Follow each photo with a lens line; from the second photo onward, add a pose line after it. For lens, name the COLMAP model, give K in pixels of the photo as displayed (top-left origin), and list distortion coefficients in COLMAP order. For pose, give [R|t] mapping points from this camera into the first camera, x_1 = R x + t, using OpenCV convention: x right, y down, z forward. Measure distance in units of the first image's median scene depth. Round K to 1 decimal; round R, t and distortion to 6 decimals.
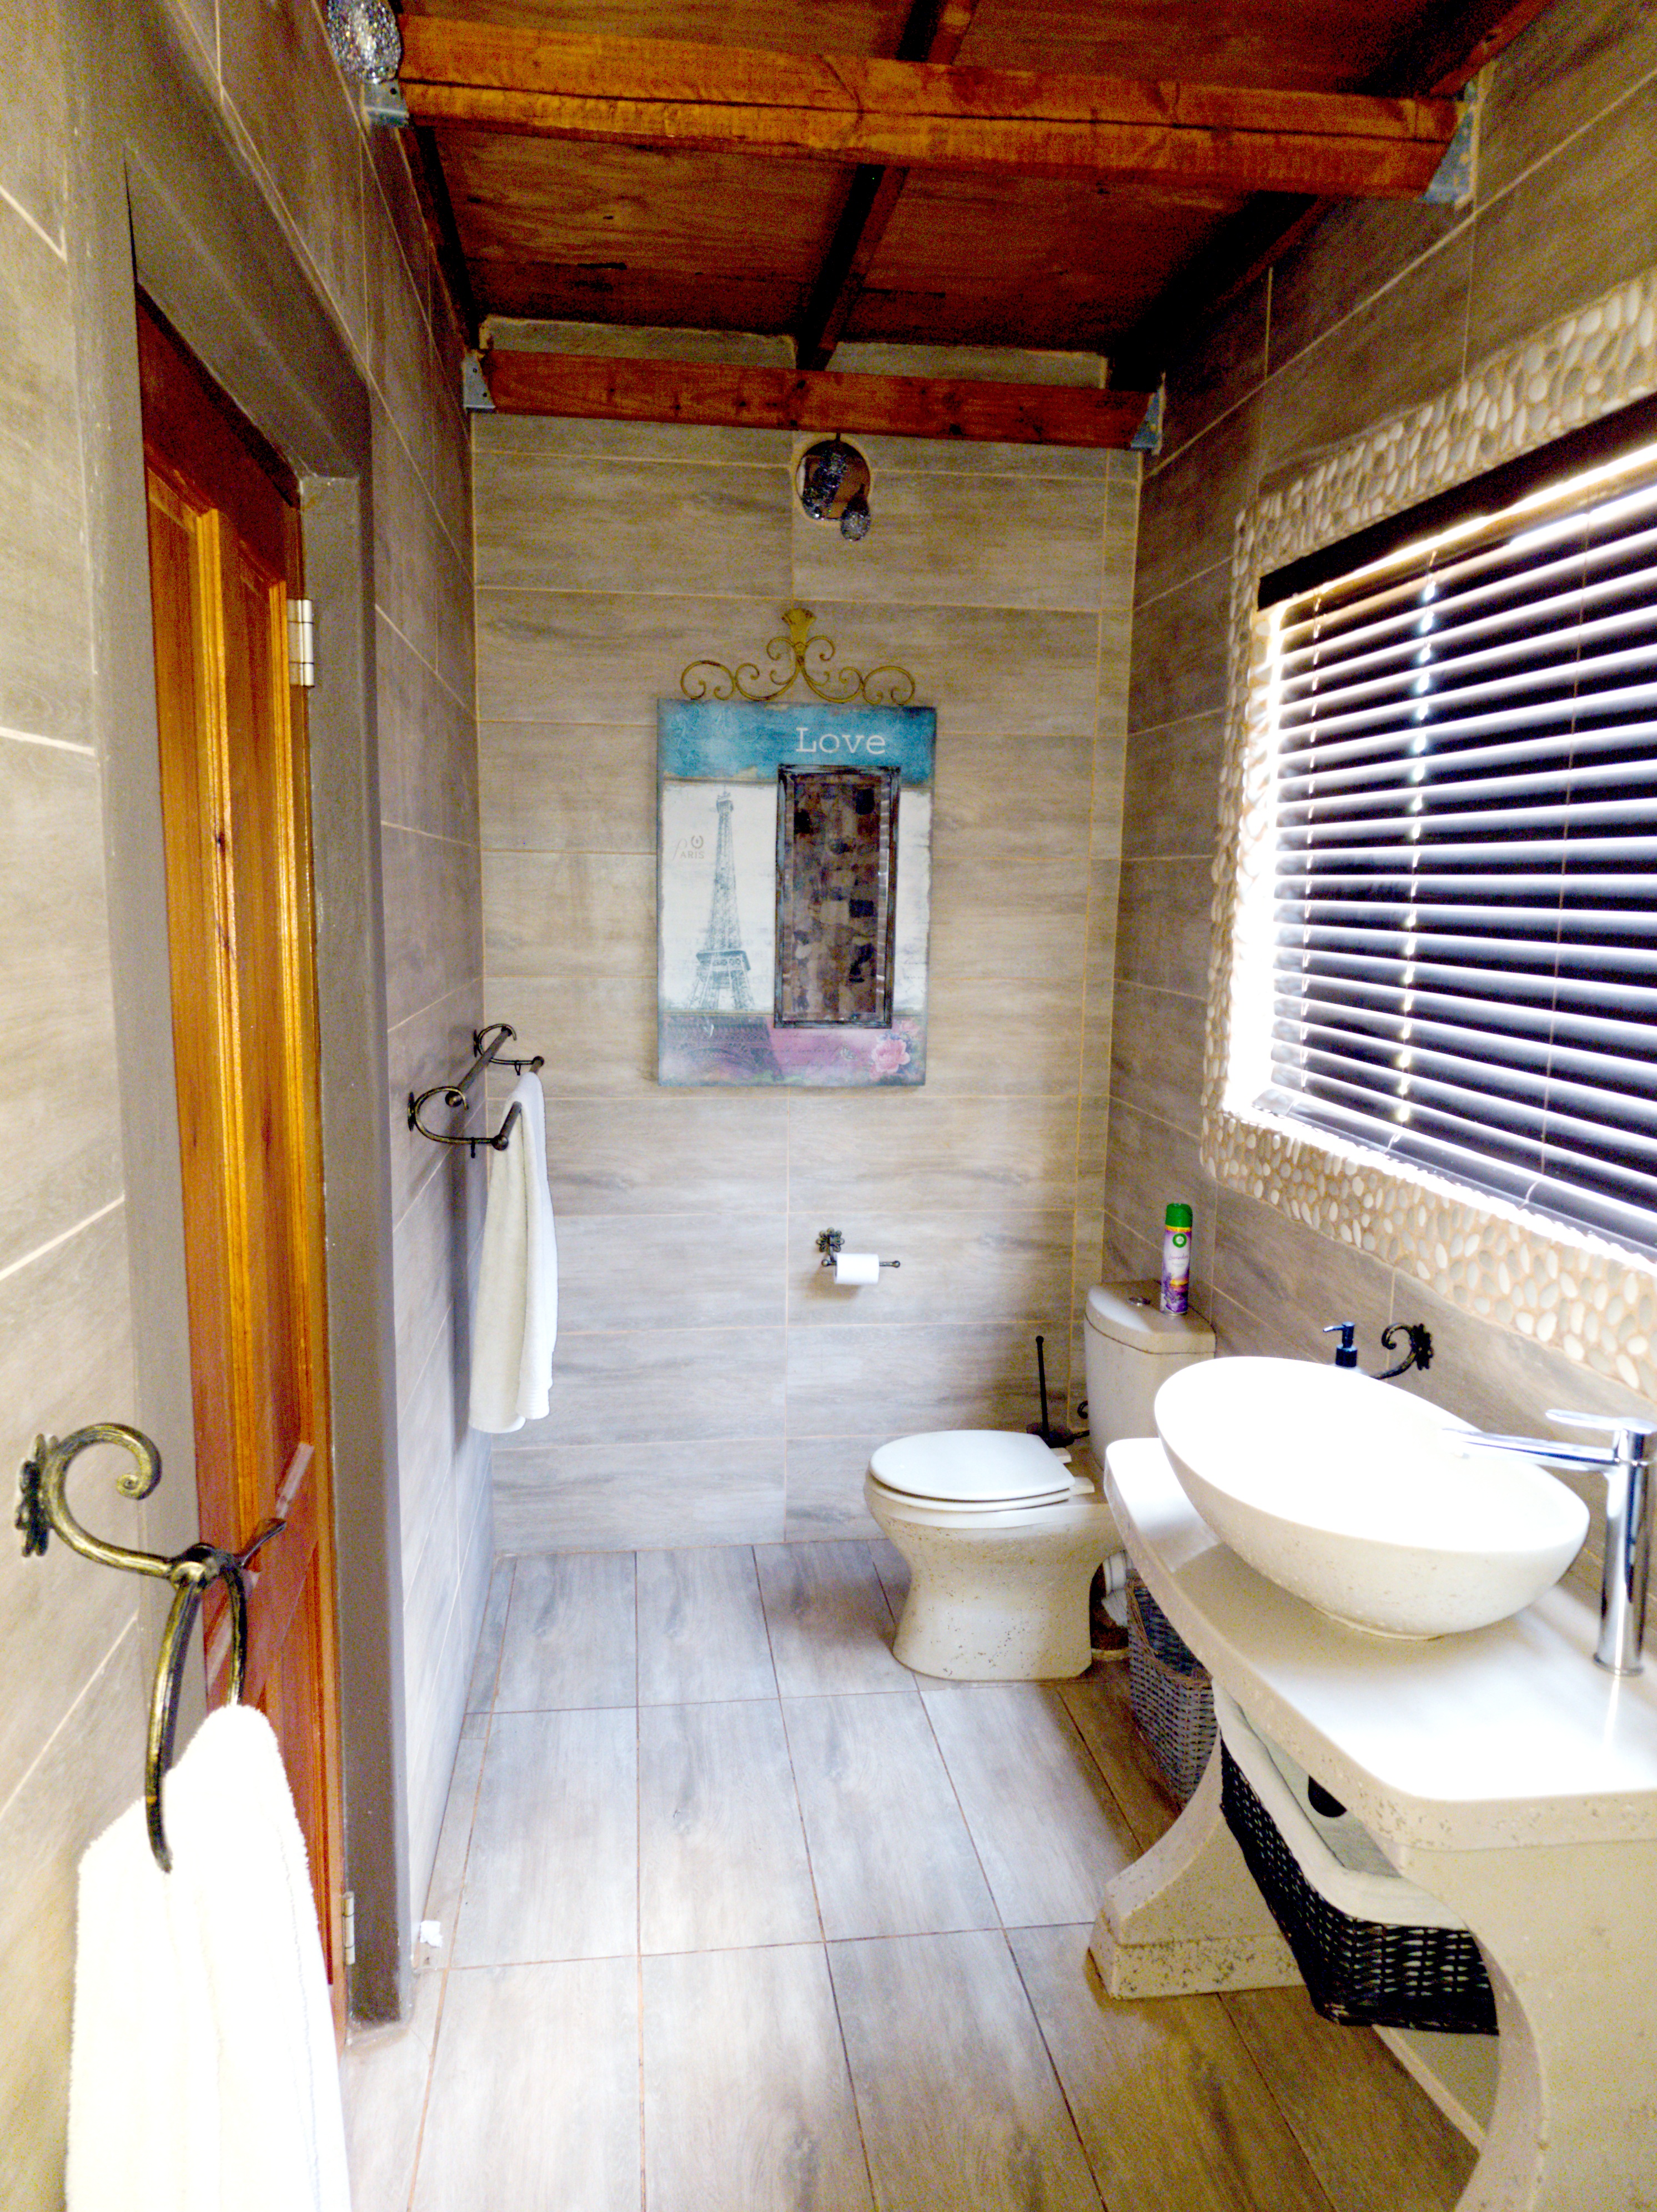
lens RADIAL K [[1508.0, 0, 818.9], [0, 1508.0, 1107.2], [0, 0, 1]] dist [0.005814, -0.001549]
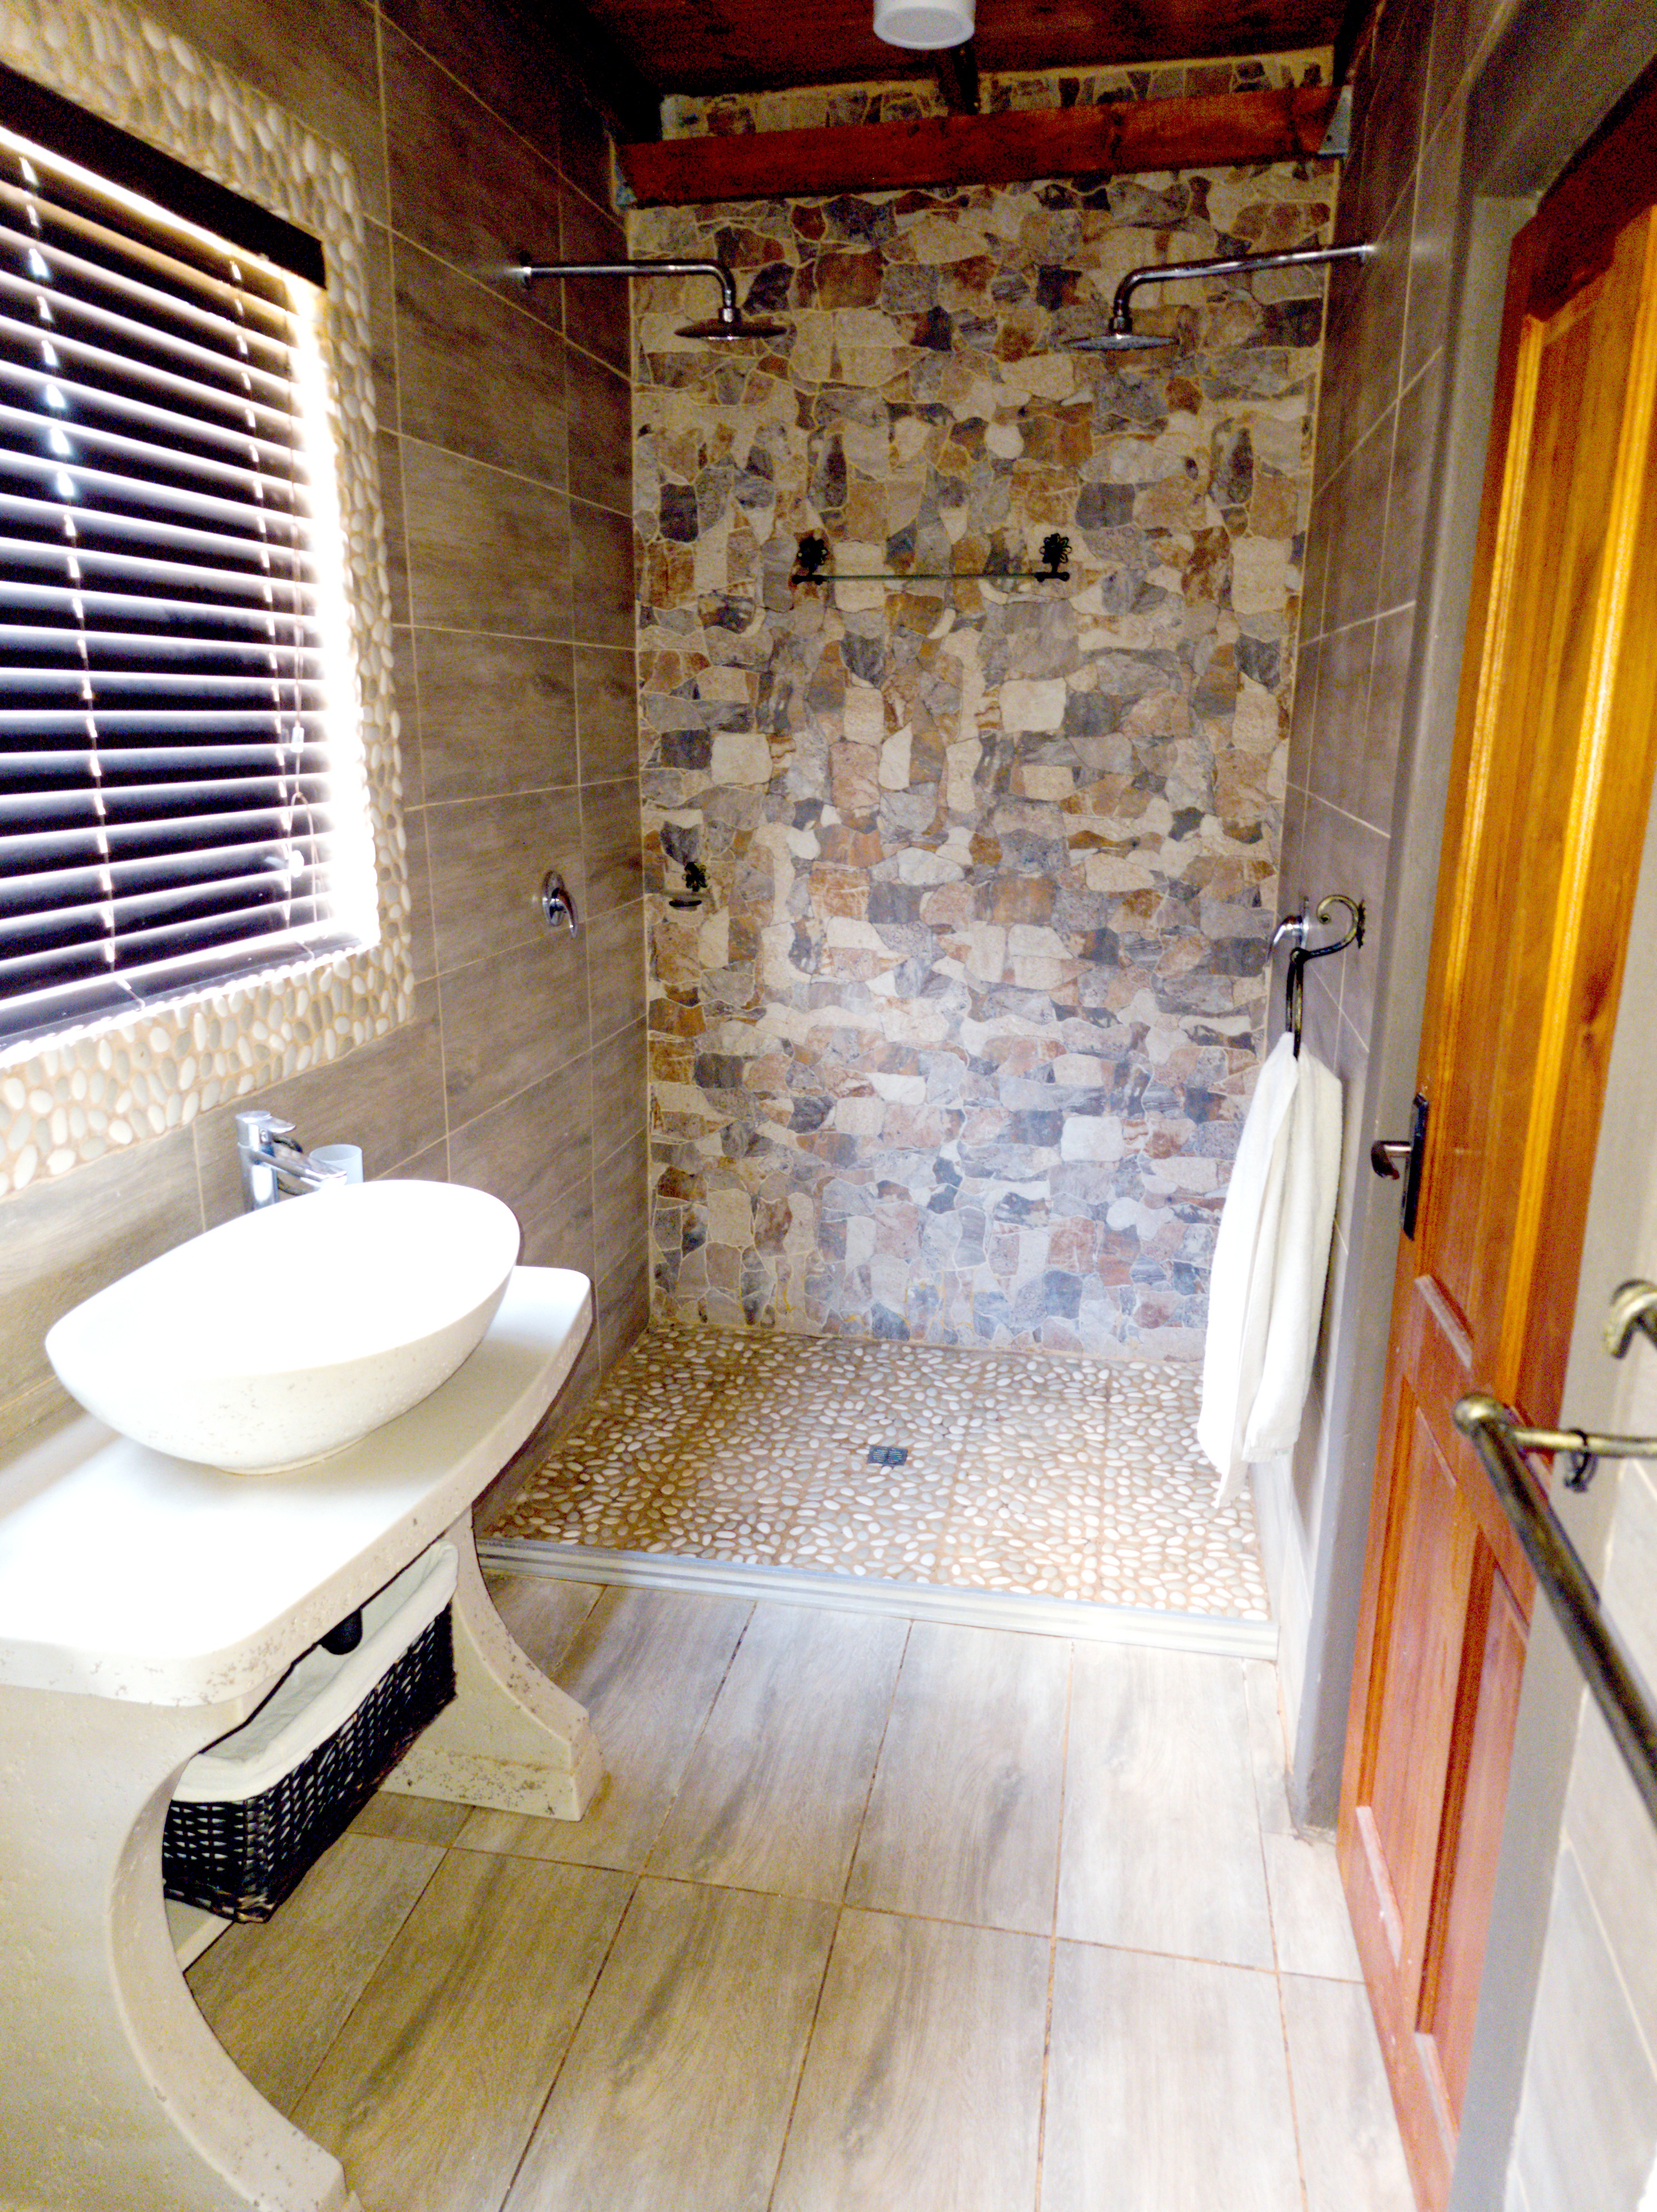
lens RADIAL K [[1508.0, 0, 819.7], [0, 1508.0, 1097.2], [0, 0, 1]] dist [0.005814, -0.001549]
pose [[-0.945638, -0.097577, 0.310239, -0.208157], [0.032689, 0.920582, 0.389180, -0.214086], [-0.323575, 0.378165, -0.867347, 1.572532]]
